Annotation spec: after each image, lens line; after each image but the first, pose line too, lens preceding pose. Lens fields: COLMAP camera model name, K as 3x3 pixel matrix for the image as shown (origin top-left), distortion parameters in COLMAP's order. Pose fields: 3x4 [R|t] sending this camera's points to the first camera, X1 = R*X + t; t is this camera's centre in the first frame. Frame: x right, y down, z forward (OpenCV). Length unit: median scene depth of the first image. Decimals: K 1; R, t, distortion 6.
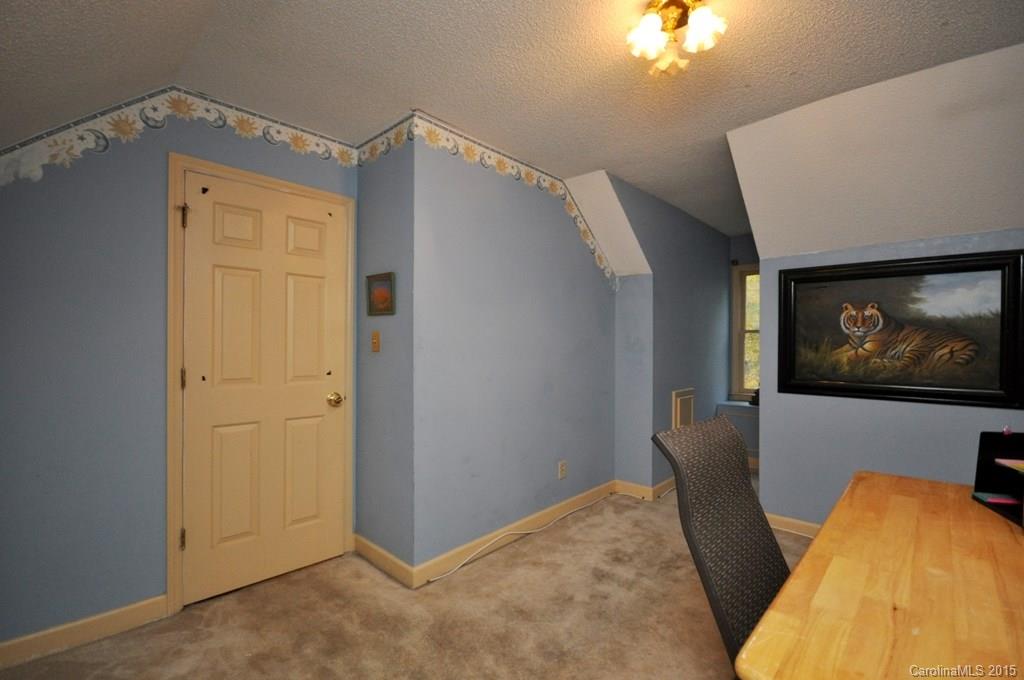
lens RADIAL K [[455.3, 0, 515.4], [0, 455.3, 347.7], [0, 0, 1]] dist [0.000973, 0.000304]
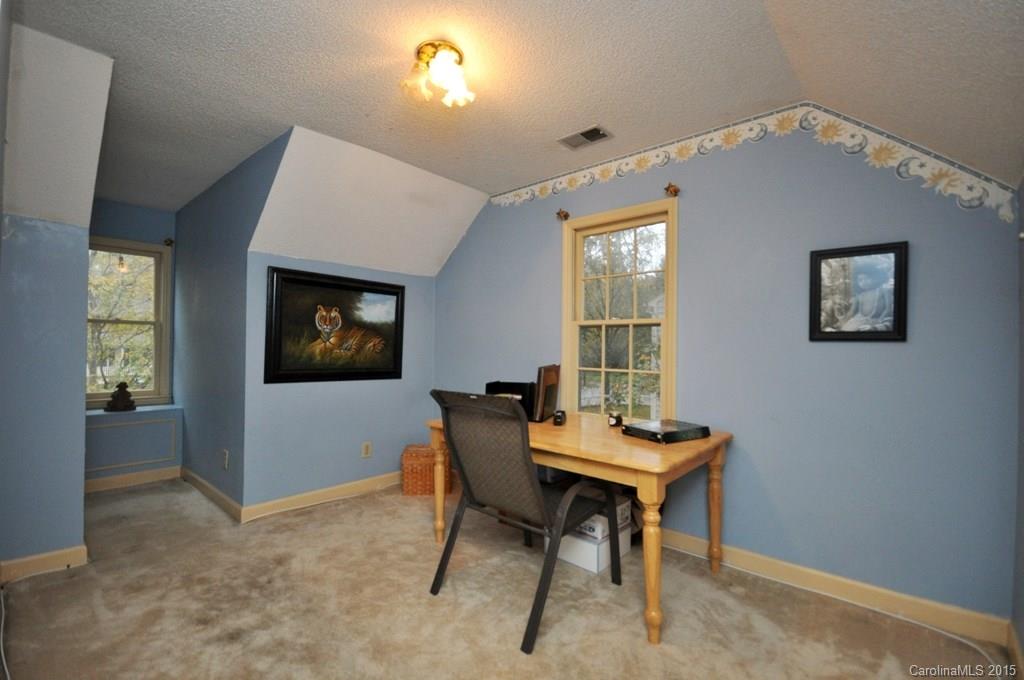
lens RADIAL K [[453.2, 0, 515.7], [0, 453.2, 346.4], [0, 0, 1]] dist [-0.002605, -0.000747]
pose [[-0.012657, 0.007144, 0.999894, -0.518868], [-0.004696, 0.999963, -0.007204, 0.020751], [-0.999909, -0.004787, -0.012623, 0.500873]]
